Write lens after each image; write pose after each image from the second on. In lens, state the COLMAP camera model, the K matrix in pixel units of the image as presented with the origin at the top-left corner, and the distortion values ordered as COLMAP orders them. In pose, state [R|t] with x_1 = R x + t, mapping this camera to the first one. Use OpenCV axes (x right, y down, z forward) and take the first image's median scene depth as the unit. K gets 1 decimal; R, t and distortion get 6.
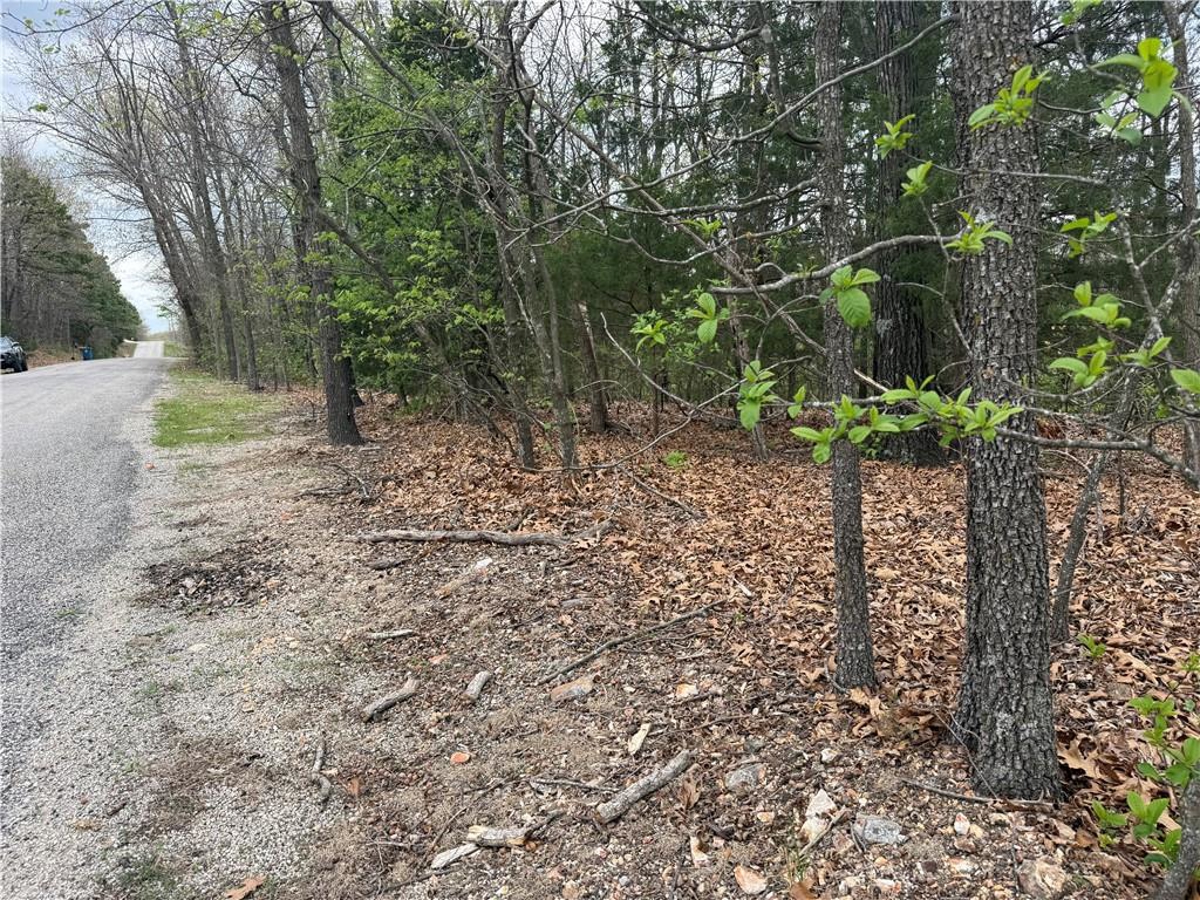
lens RADIAL K [[809.6, 0, 593.7], [0, 809.6, 447.2], [0, 0, 1]] dist [-0.006096, -0.029894]
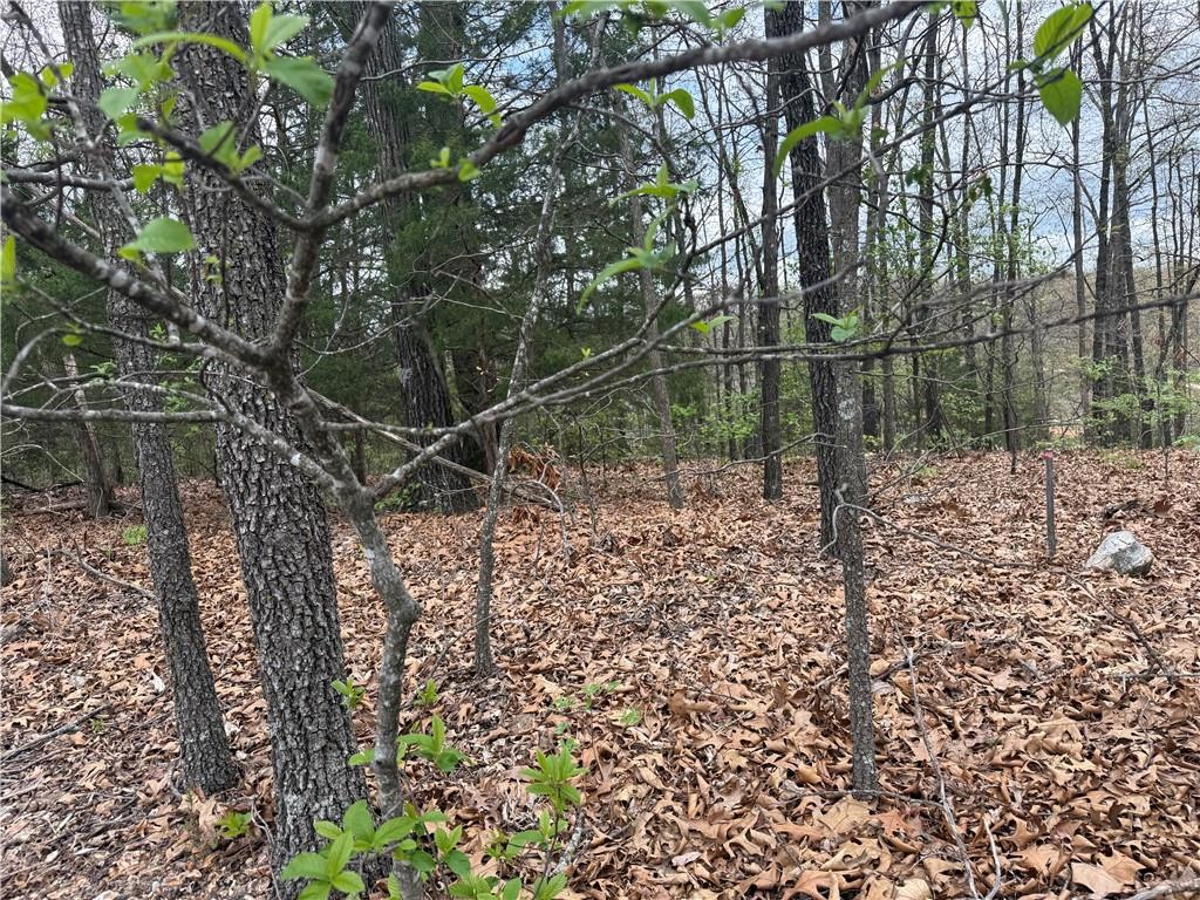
lens RADIAL K [[809.6, 0, 607.6], [0, 809.6, 450.2], [0, 0, 1]] dist [-0.006096, -0.029894]
pose [[0.890289, -0.072293, 0.449621, 0.359510], [0.109146, 0.992416, -0.056552, 0.059413], [-0.442123, 0.099422, 0.891427, 0.104012]]
